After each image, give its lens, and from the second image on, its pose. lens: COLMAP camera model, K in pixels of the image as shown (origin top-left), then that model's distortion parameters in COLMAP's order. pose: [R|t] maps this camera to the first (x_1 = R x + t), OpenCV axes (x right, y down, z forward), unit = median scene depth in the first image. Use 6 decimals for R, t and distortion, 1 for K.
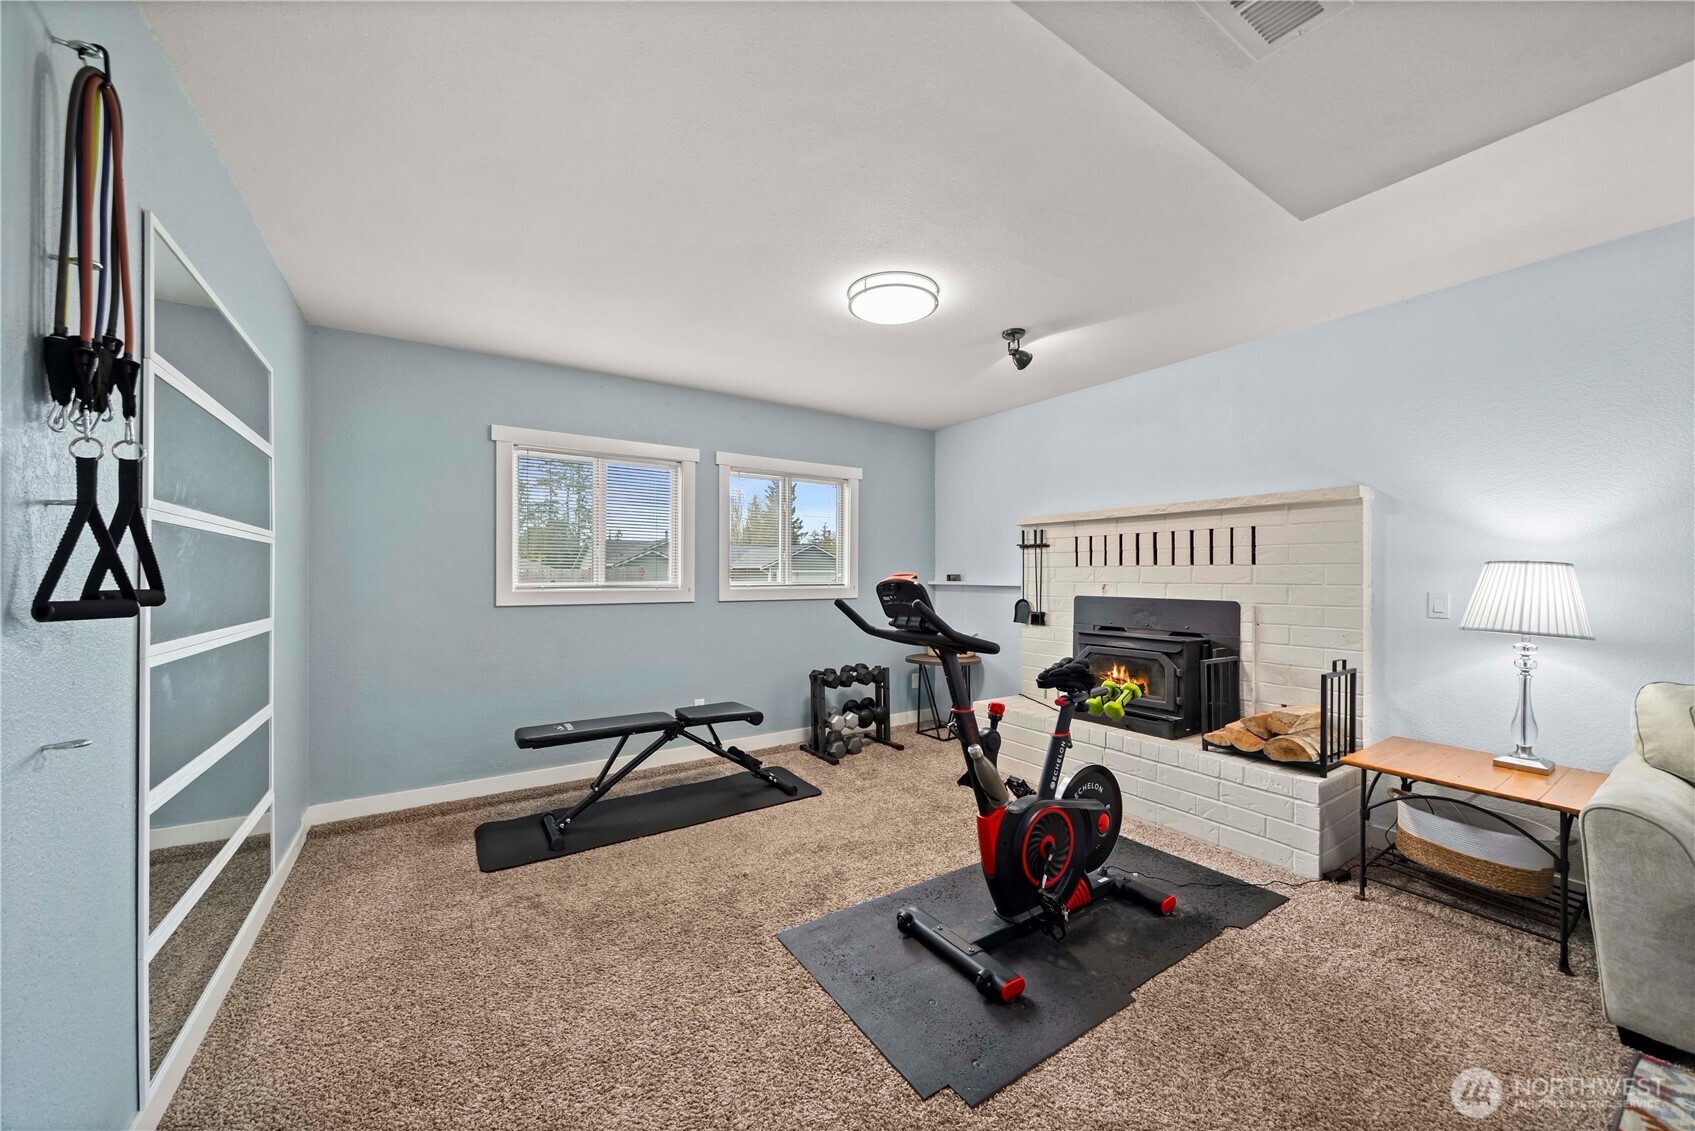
lens RADIAL K [[605.0, 0, 839.5], [0, 605.0, 567.7], [0, 0, 1]] dist [-0.008006, -0.000012]
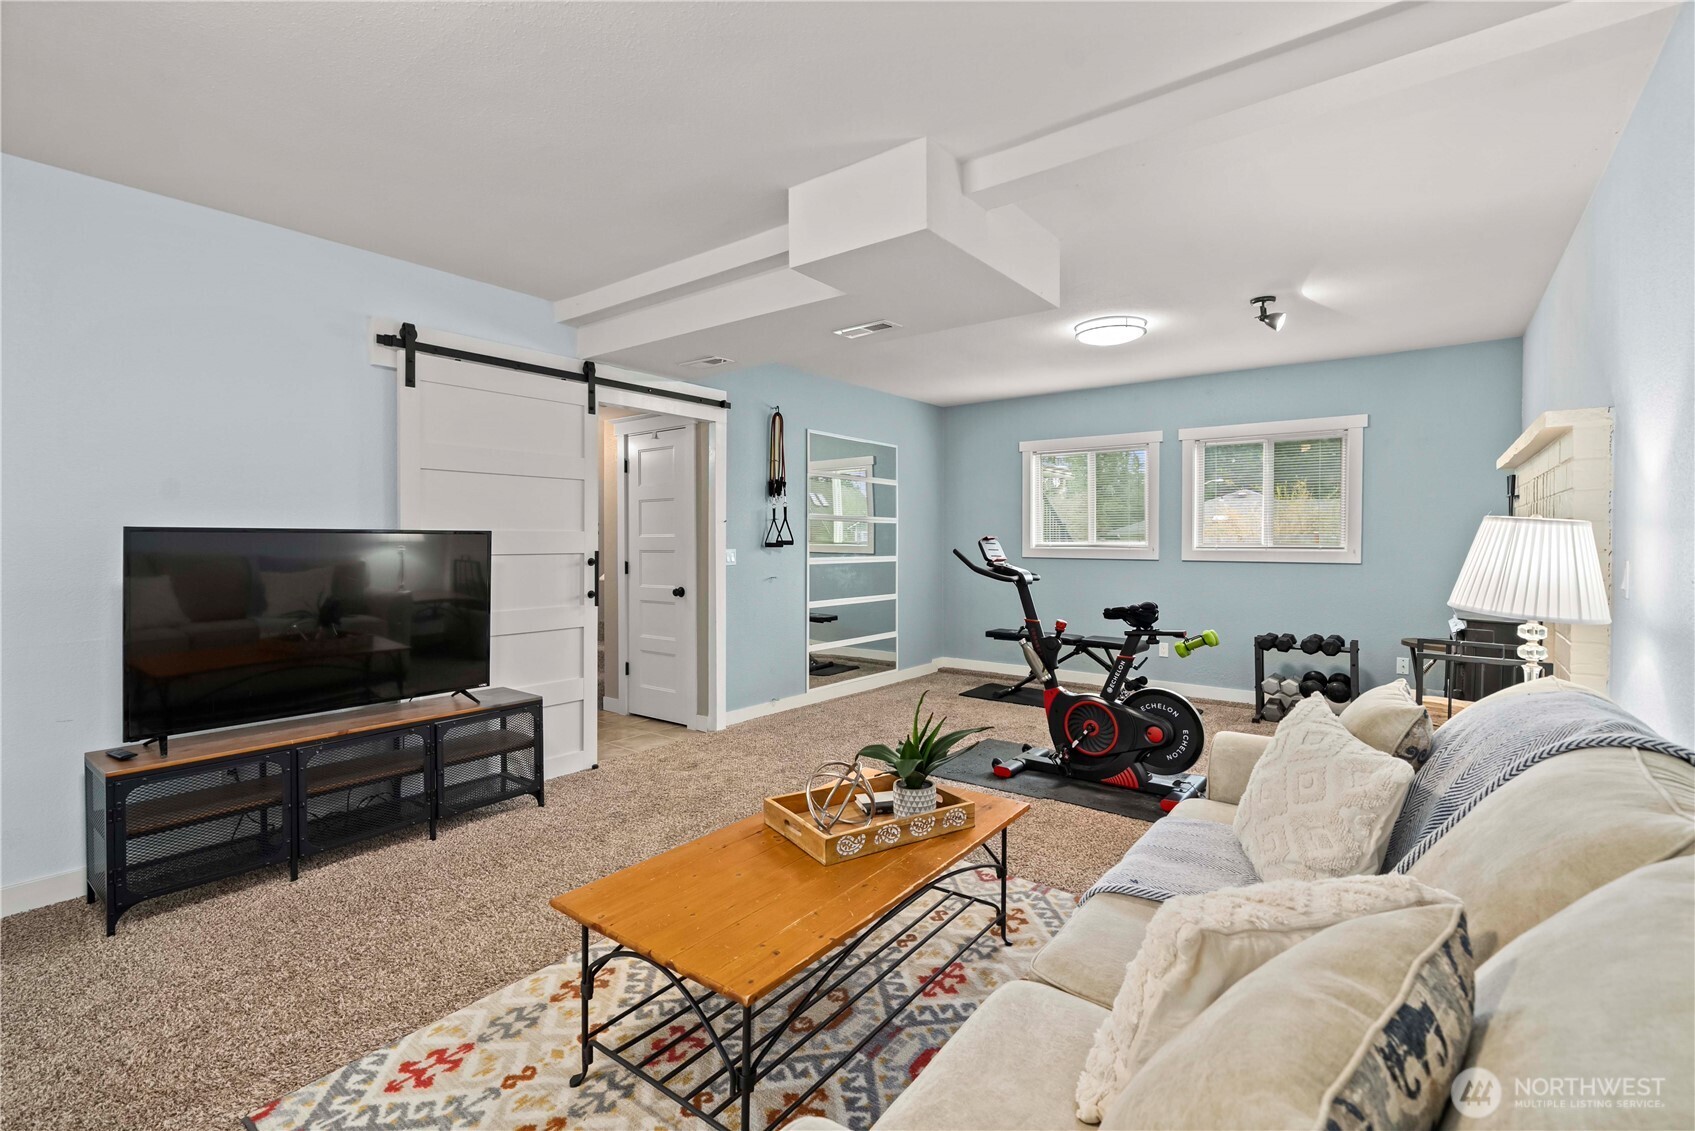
lens RADIAL K [[774.5, 0, 858.4], [0, 774.5, 553.7], [0, 0, 1]] dist [-0.002626, -0.002568]
pose [[0.336651, 0.017926, -0.941459, 1.750600], [0.009557, 0.999702, 0.022453, 0.006558], [0.941581, -0.016556, 0.336380, -0.115970]]
